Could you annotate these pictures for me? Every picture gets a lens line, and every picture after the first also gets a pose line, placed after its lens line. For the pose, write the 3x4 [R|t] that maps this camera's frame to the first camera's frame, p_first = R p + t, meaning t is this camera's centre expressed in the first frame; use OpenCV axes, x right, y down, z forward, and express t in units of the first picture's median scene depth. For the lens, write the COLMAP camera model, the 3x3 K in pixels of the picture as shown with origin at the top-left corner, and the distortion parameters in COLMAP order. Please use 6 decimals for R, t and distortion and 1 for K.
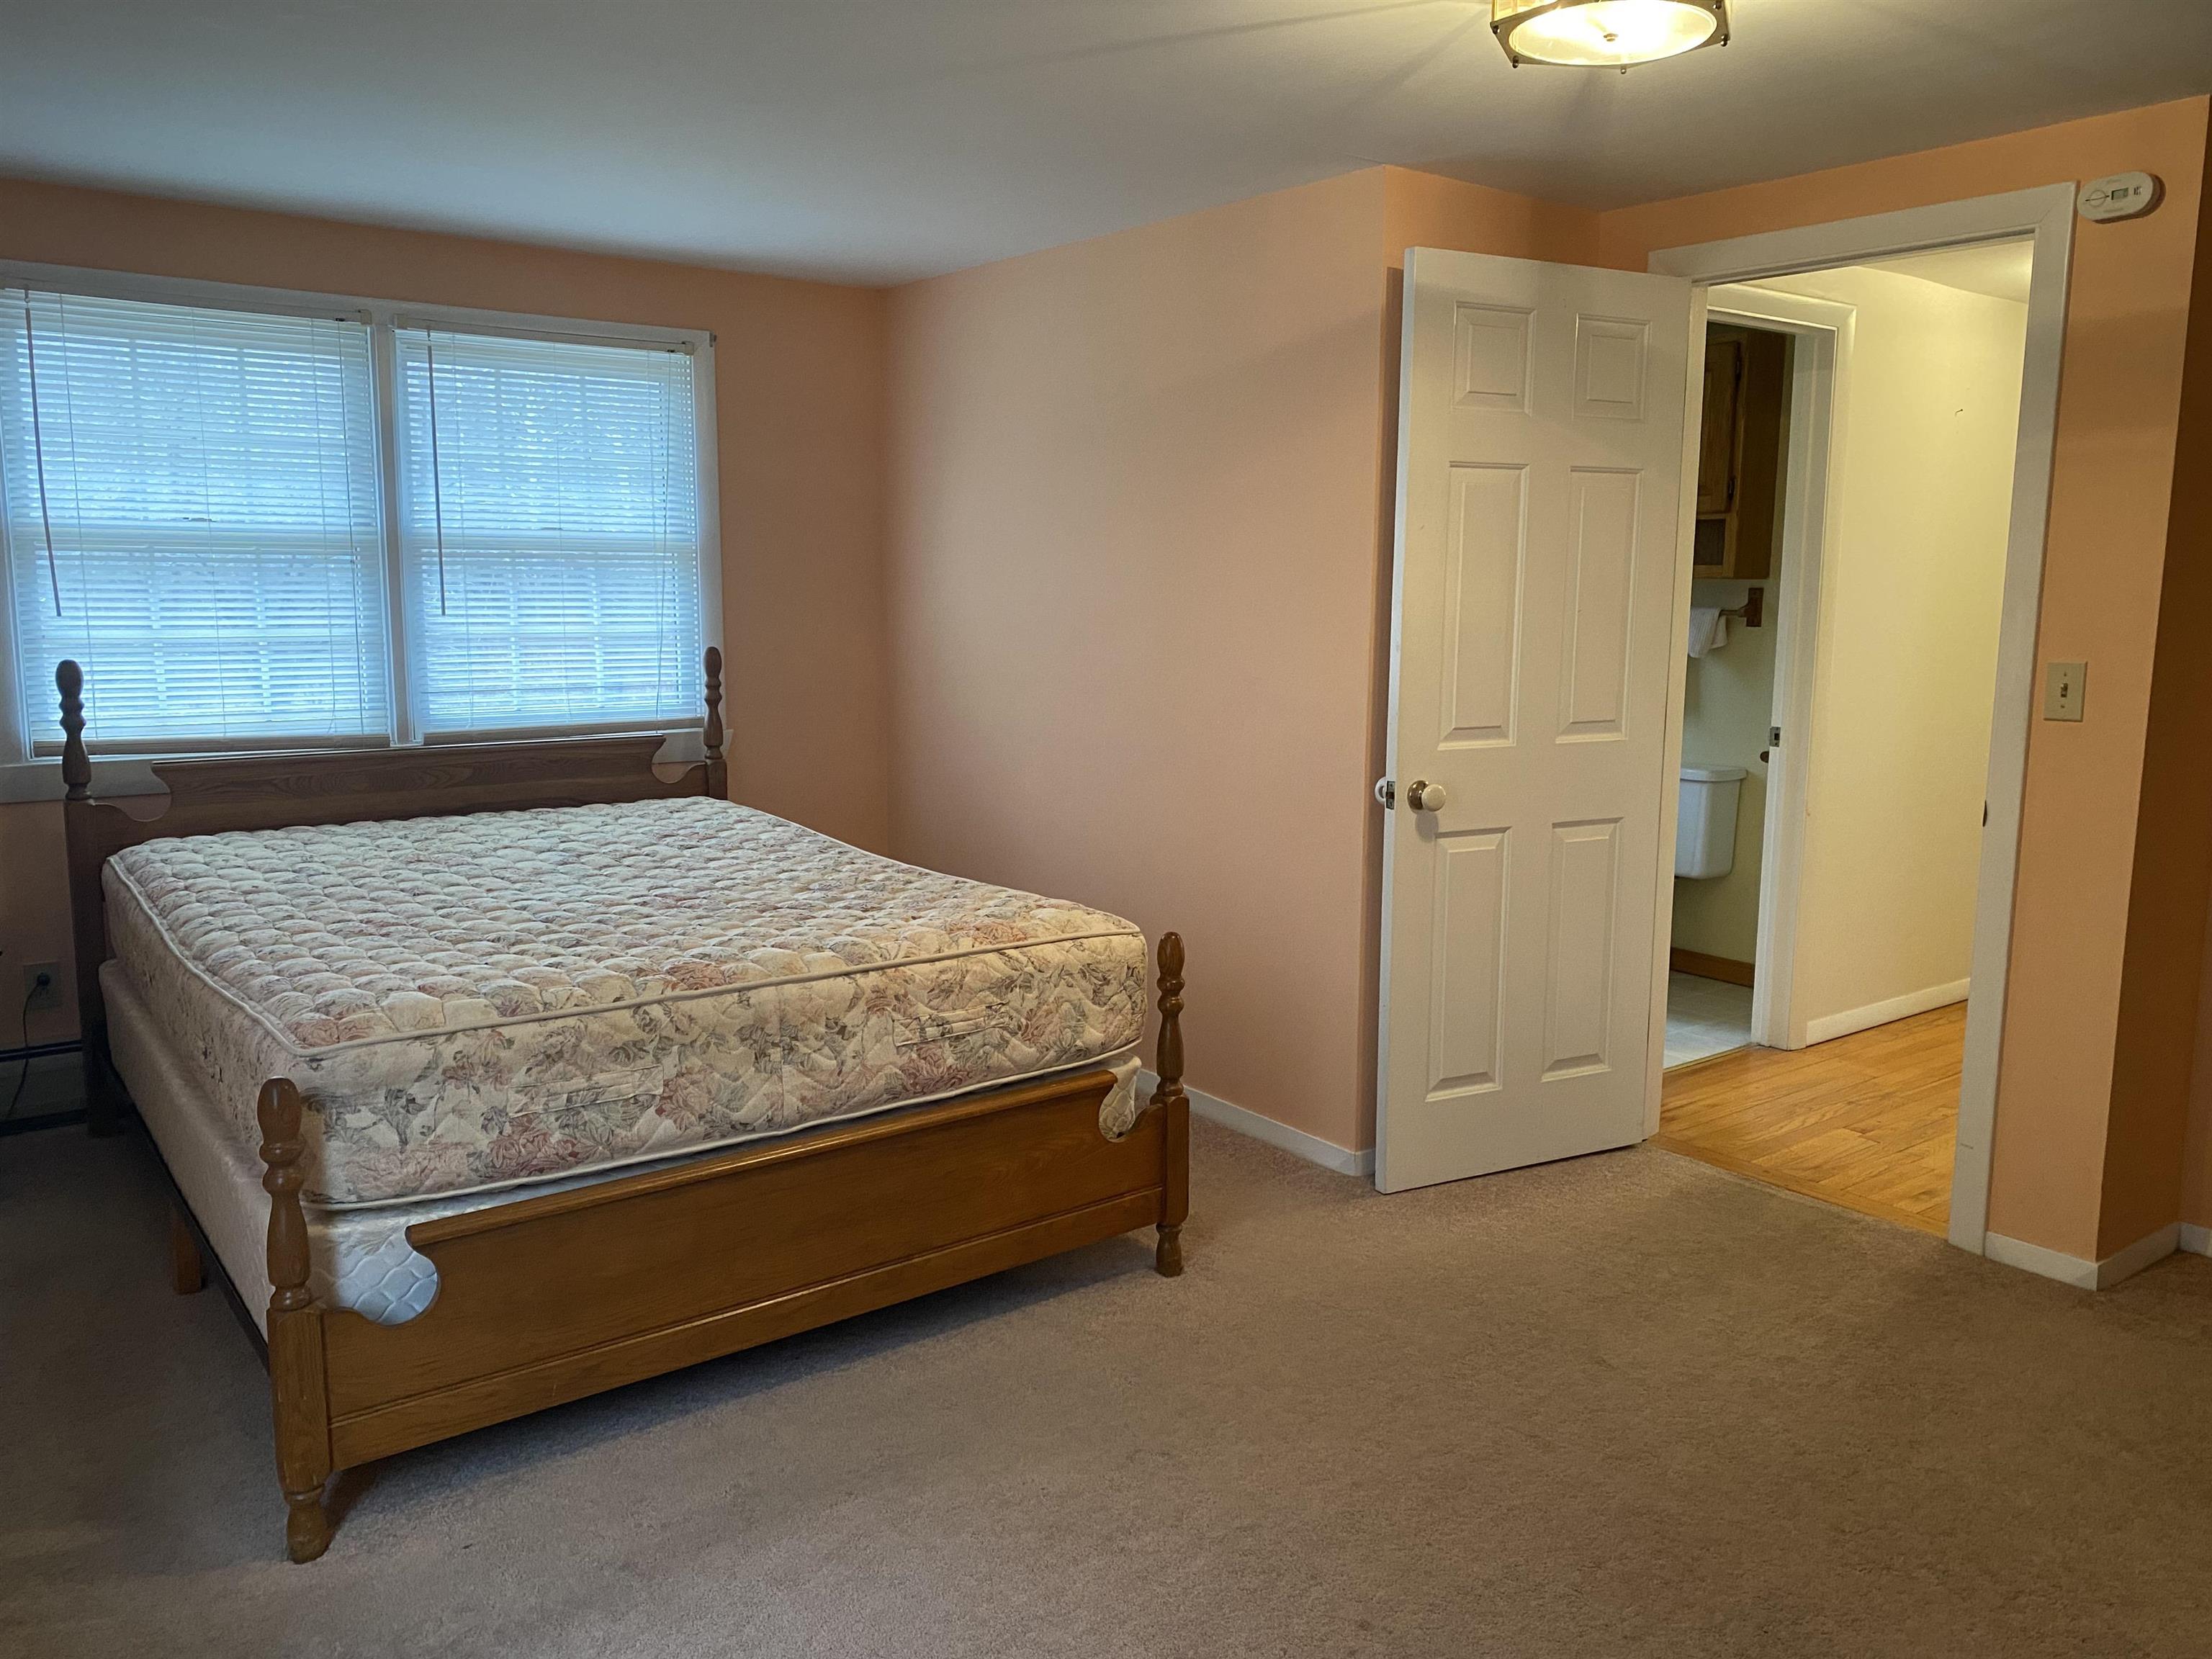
lens RADIAL K [[1691.9, 0, 1109.1], [0, 1691.9, 831.4], [0, 0, 1]] dist [0.051302, -0.036425]
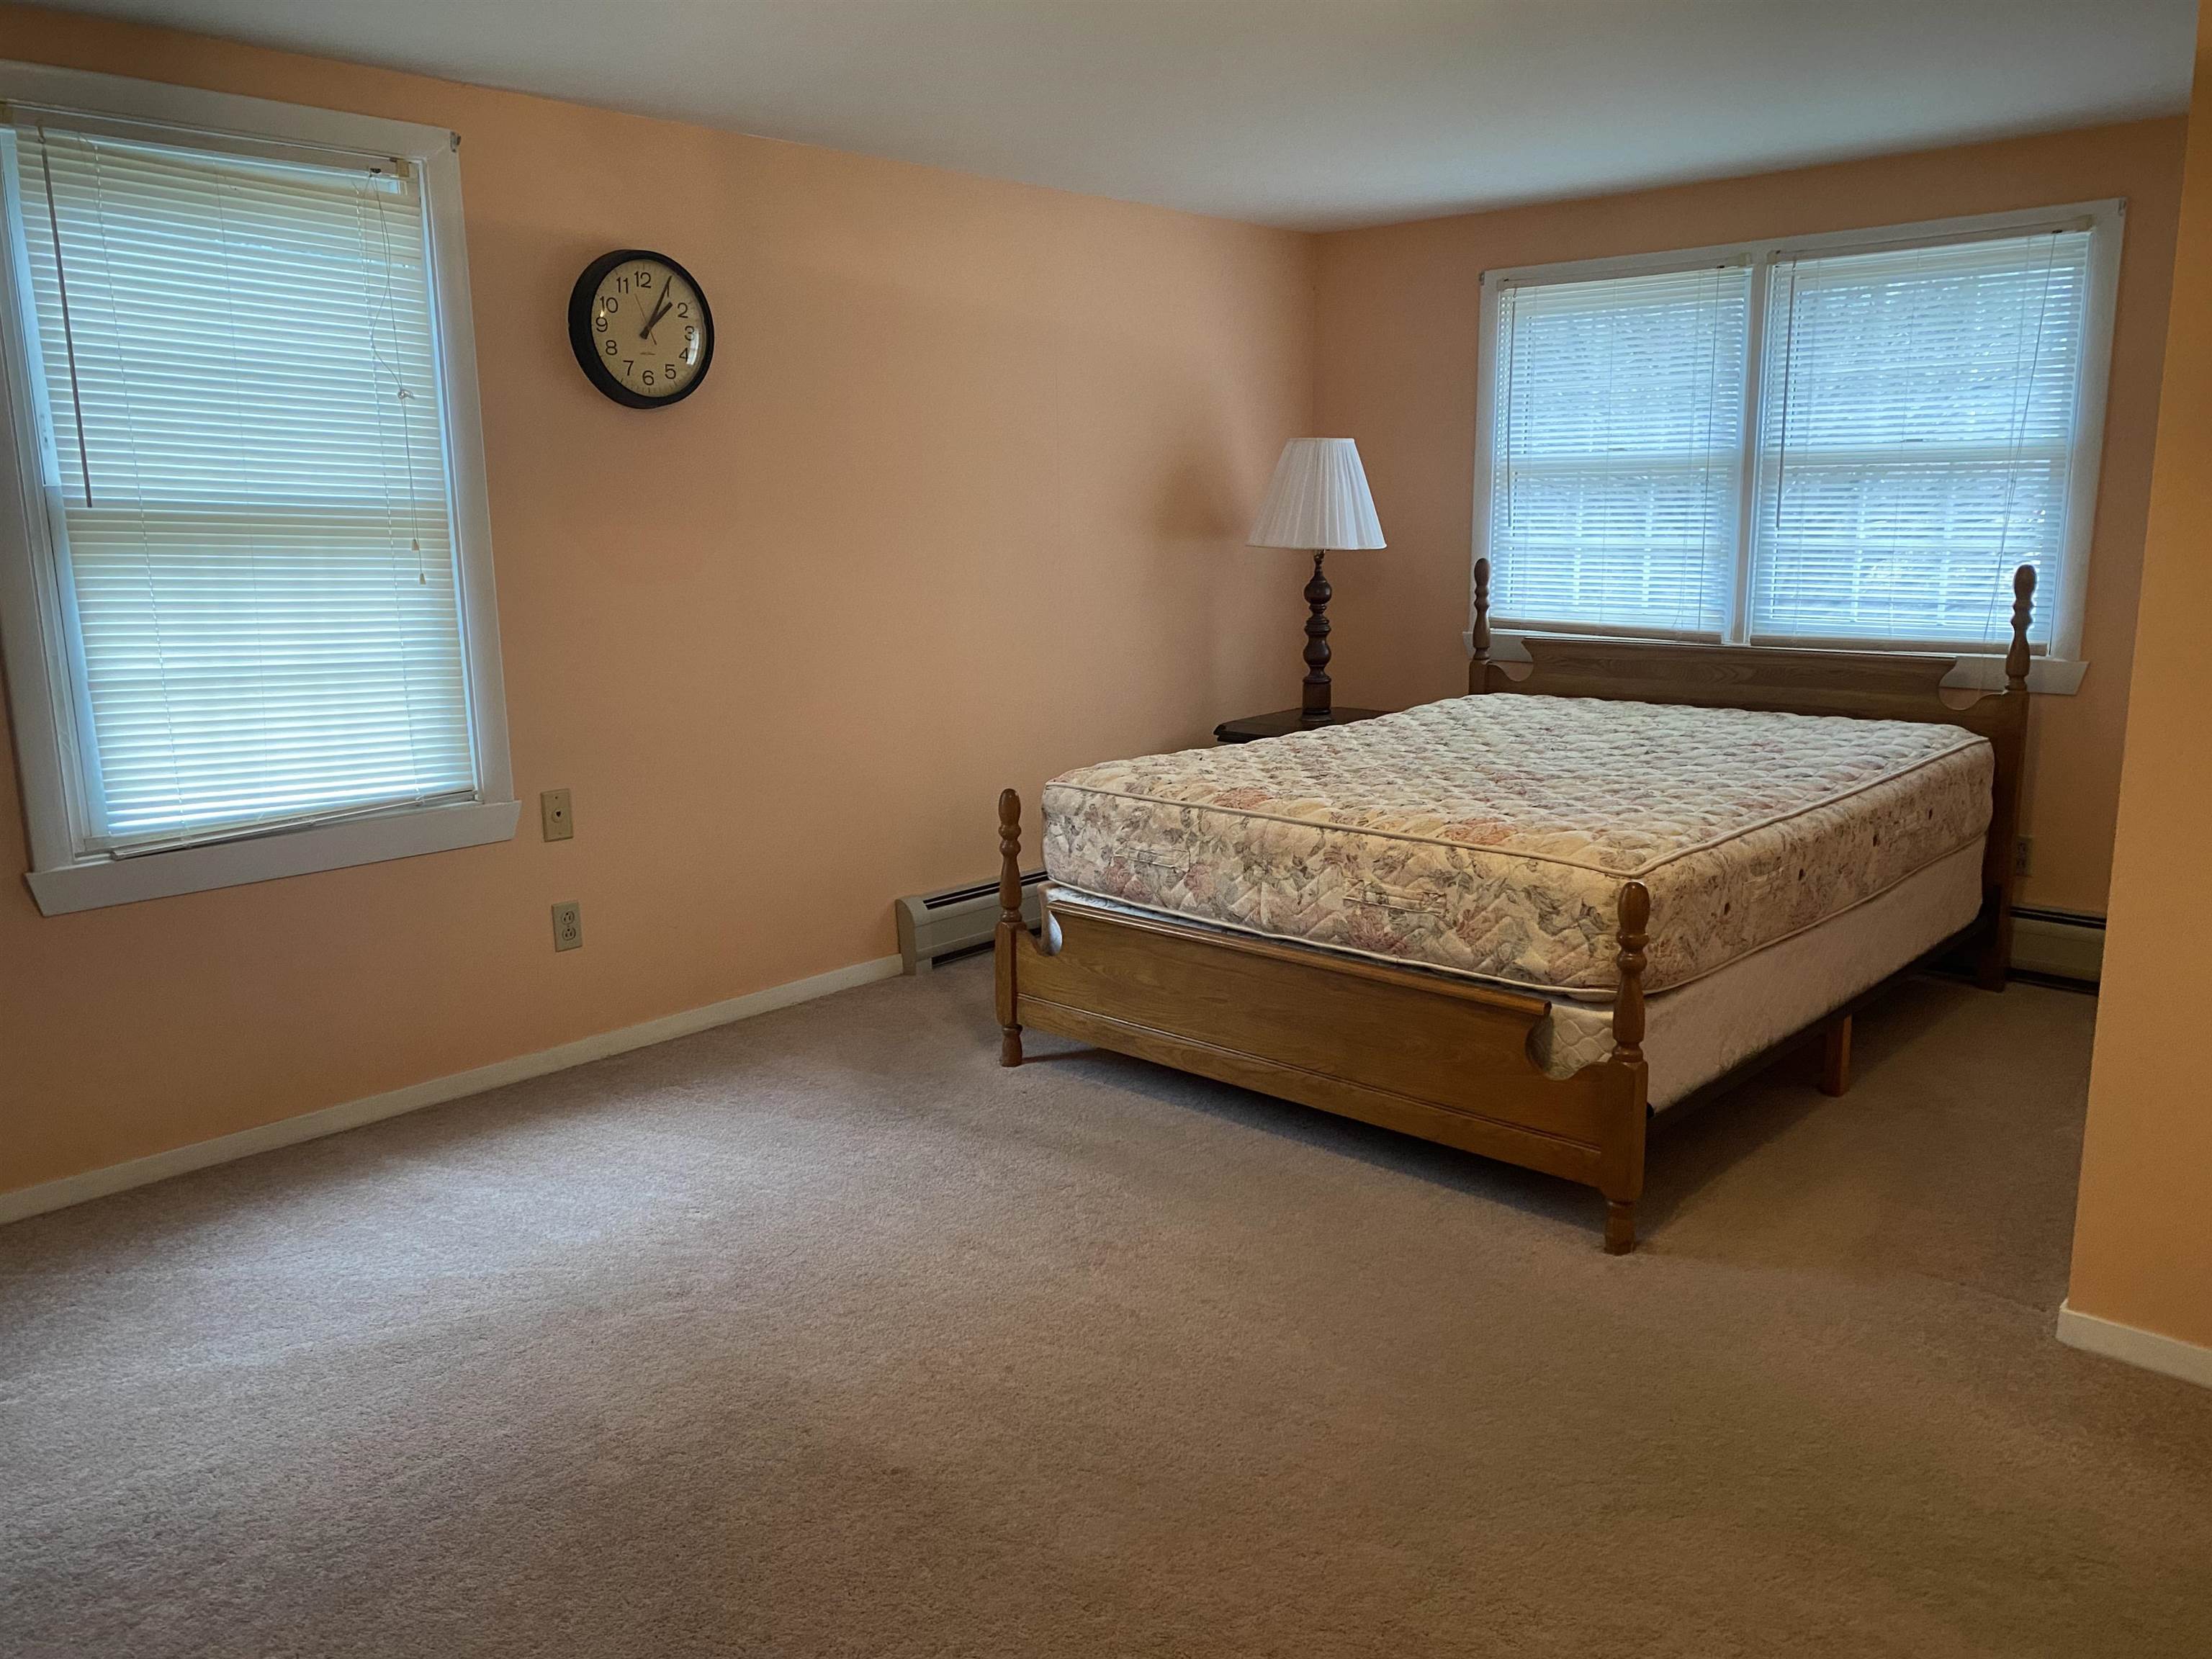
lens RADIAL K [[1691.9, 0, 1105.7], [0, 1691.9, 832.1], [0, 0, 1]] dist [0.051302, -0.036425]
pose [[0.157400, 0.180921, -0.970821, 0.933520], [-0.133961, 0.977900, 0.160521, -0.079949], [0.978407, 0.104786, 0.178157, 0.600414]]
